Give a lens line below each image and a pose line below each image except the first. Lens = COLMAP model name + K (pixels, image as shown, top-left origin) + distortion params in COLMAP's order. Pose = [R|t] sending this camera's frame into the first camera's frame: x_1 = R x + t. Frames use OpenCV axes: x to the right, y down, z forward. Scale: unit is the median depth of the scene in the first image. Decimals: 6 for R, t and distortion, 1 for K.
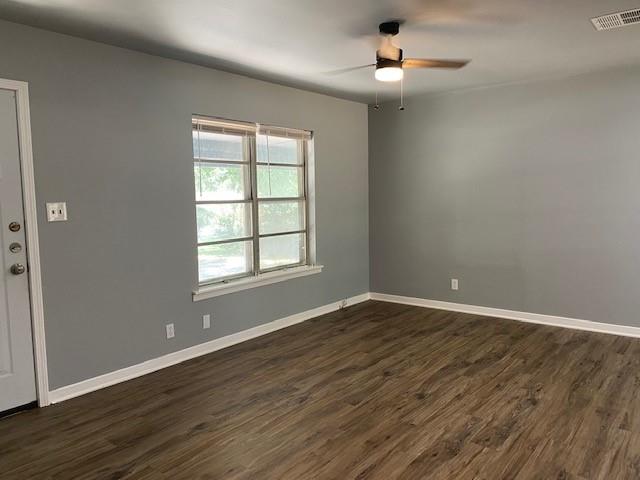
lens RADIAL K [[484.2, 0, 322.5], [0, 484.2, 235.5], [0, 0, 1]] dist [0.032214, -0.043915]
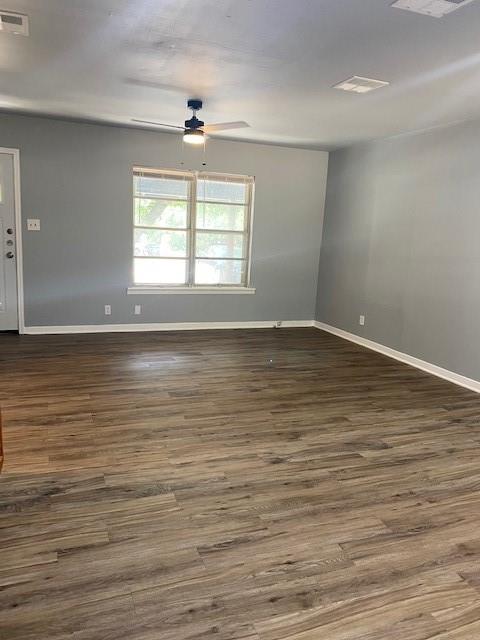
lens RADIAL K [[484.2, 0, 238.2], [0, 484.2, 315.8], [0, 0, 1]] dist [0.032214, -0.043915]
pose [[0.860085, 0.148711, -0.487994, 0.748410], [-0.108527, 0.988010, 0.109808, 0.001350], [0.498473, -0.041484, 0.865912, -0.113736]]
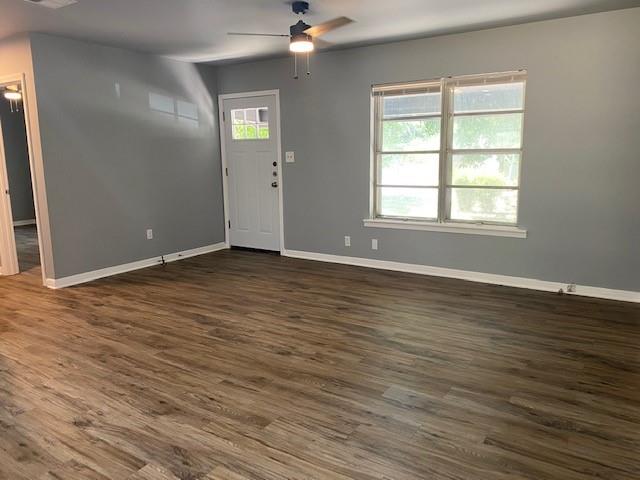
lens RADIAL K [[484.2, 0, 315.8], [0, 484.2, 237.7], [0, 0, 1]] dist [0.032214, -0.043915]
pose [[0.102224, 0.187450, -0.976940, 1.042648], [-0.075275, 0.980727, 0.180300, -0.067019], [0.991909, 0.055108, 0.114364, 0.696621]]
